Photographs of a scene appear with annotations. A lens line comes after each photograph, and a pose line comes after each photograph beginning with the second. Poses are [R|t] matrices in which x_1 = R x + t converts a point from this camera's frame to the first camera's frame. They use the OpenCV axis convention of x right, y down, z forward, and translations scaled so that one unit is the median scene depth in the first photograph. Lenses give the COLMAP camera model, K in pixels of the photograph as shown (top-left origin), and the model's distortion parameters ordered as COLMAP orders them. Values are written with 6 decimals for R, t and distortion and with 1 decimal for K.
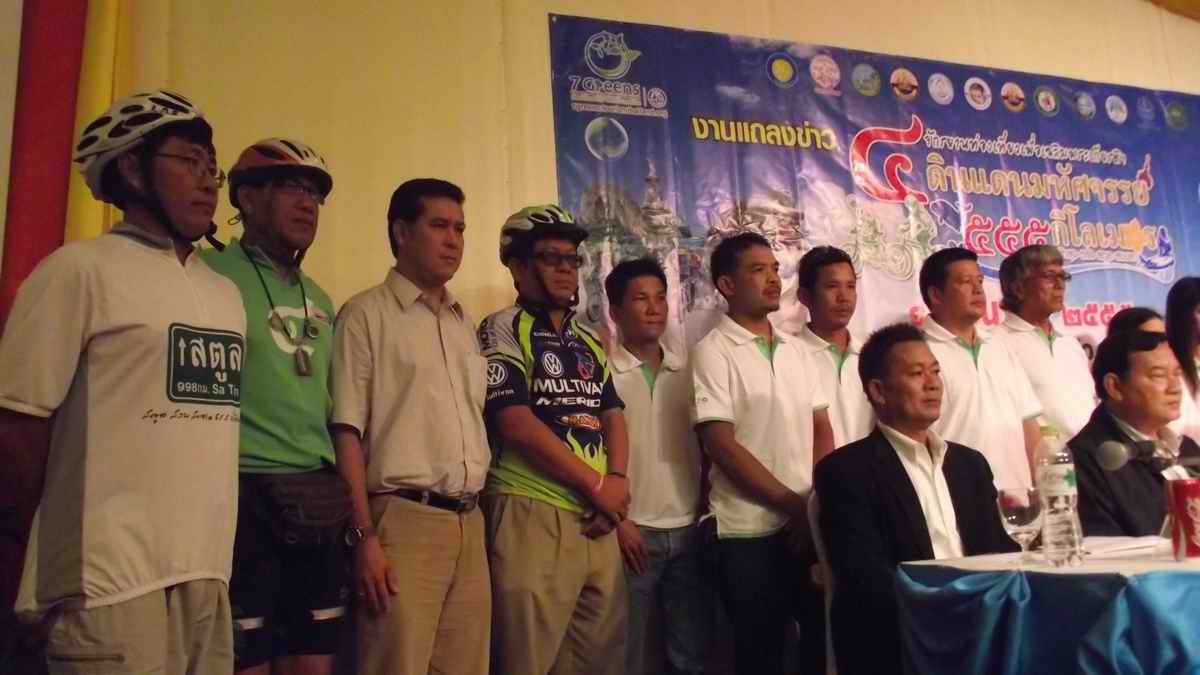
lens RADIAL K [[949.6, 0, 594.7], [0, 949.6, 351.6], [0, 0, 1]] dist [-0.083089, 0.051008]
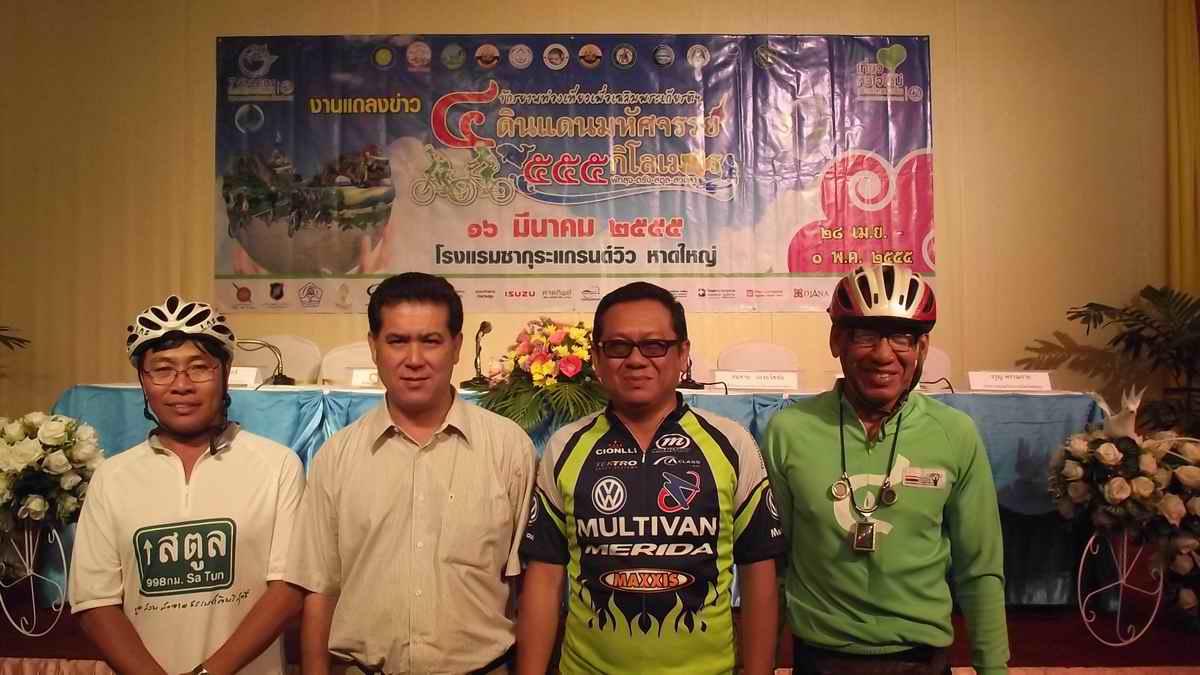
lens RADIAL K [[949.6, 0, 594.7], [0, 949.6, 351.6], [0, 0, 1]] dist [-0.083089, 0.051008]
pose [[0.951599, 0.051139, -0.303059, 0.968344], [-0.003680, 0.987885, 0.155145, -0.081149], [0.307322, -0.146520, 0.940258, -0.308389]]
